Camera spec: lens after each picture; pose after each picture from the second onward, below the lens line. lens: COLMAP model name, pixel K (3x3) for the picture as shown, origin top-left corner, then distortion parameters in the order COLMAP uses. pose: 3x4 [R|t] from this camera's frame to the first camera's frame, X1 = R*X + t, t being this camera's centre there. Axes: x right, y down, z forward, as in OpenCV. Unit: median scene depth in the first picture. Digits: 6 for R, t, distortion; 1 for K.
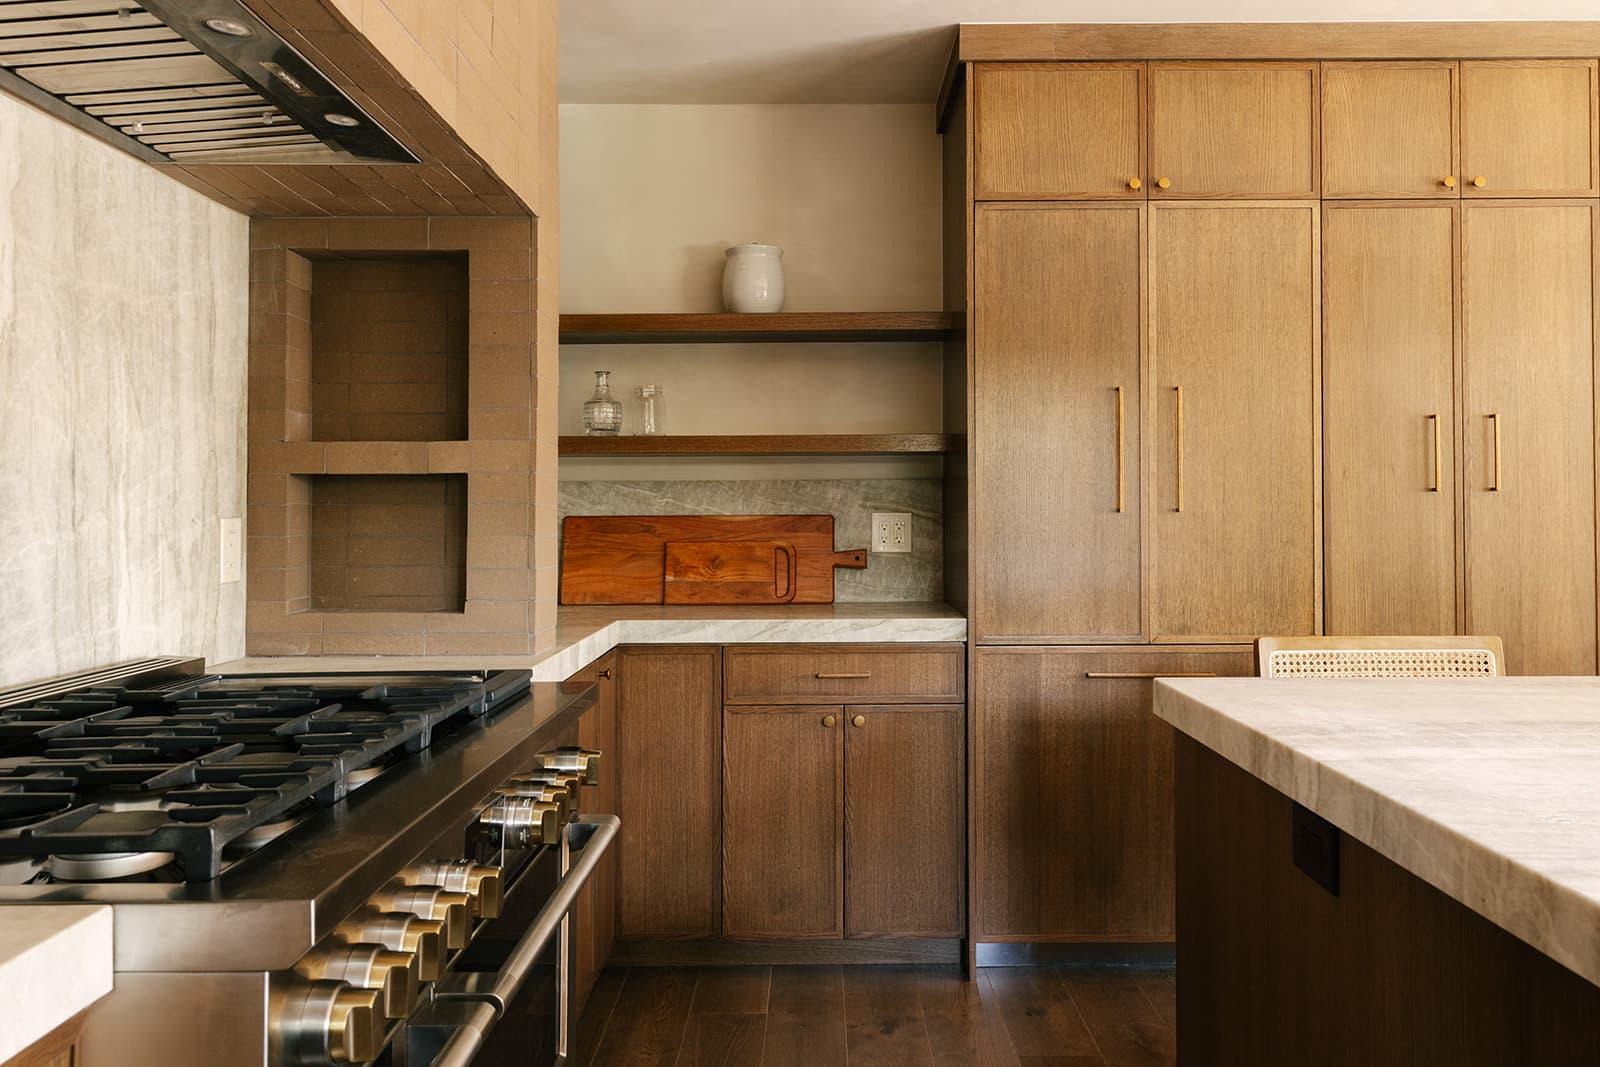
lens RADIAL K [[1265.8, 0, 800.1], [0, 1265.8, 545.7], [0, 0, 1]] dist [0.004053, 0.007171]
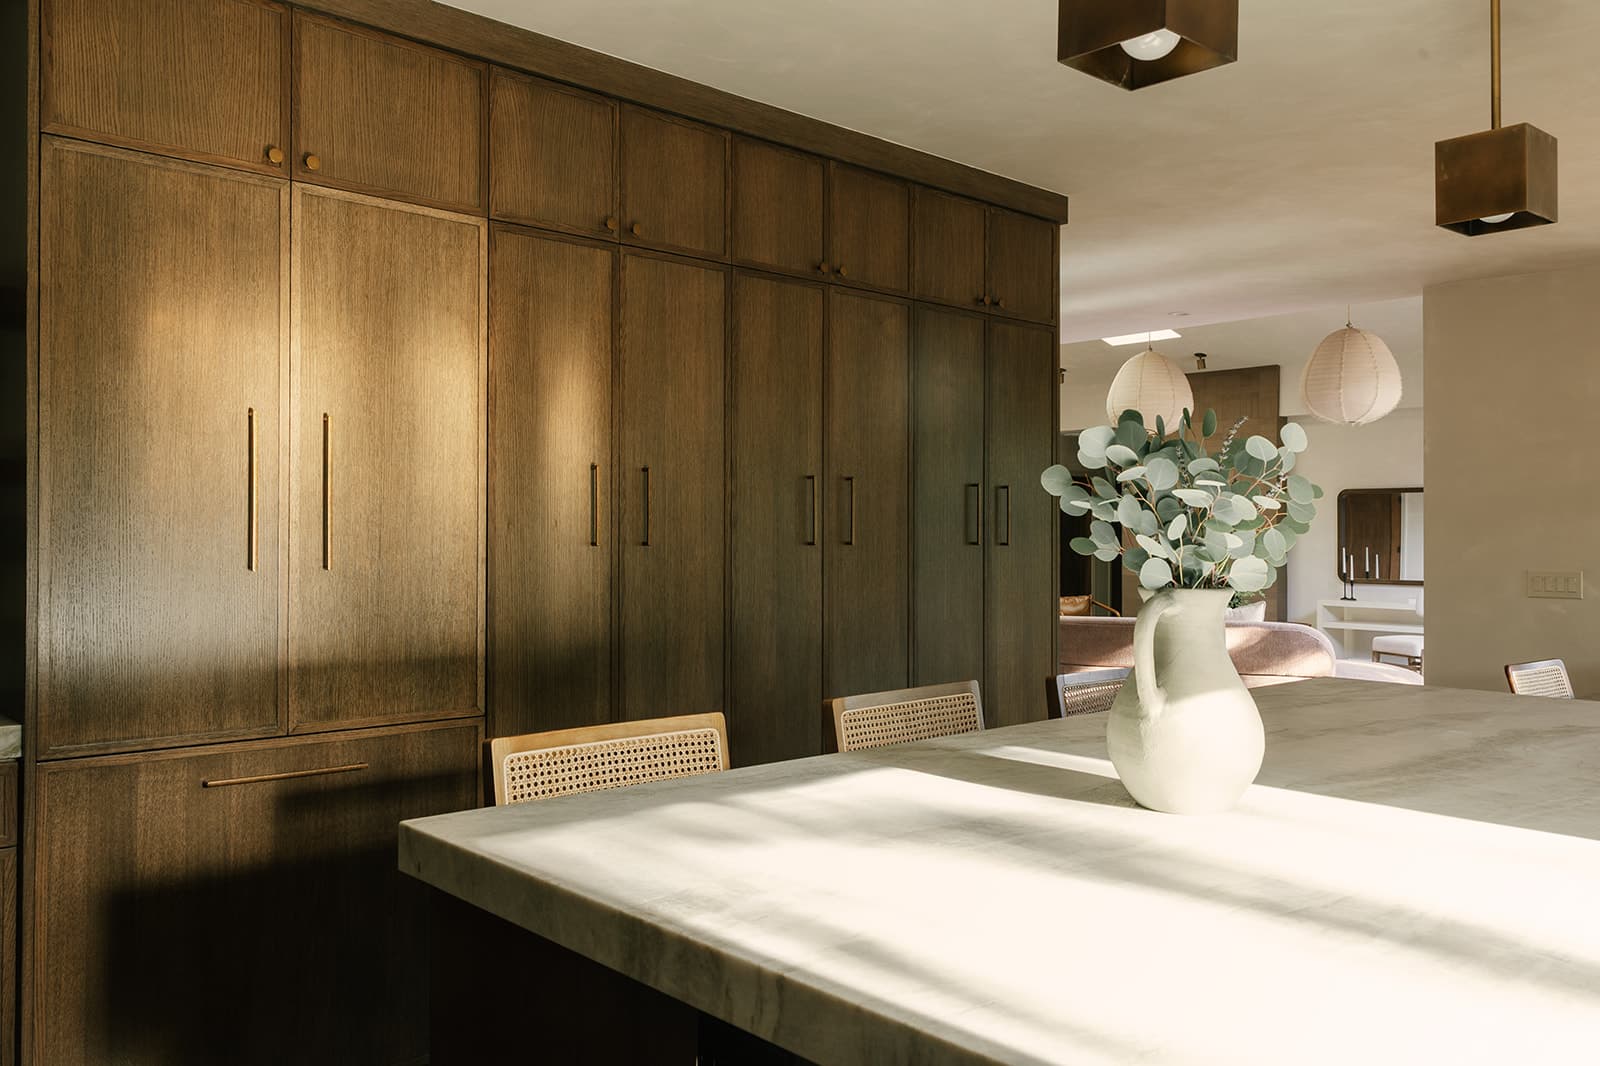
lens RADIAL K [[1265.8, 0, 800.1], [0, 1265.8, 545.2], [0, 0, 1]] dist [0.004053, 0.007171]
pose [[0.728911, 0.000554, 0.684608, -0.037712], [0.010912, 0.999863, -0.012427, -0.030510], [-0.684522, 0.016528, 0.728805, 0.206088]]
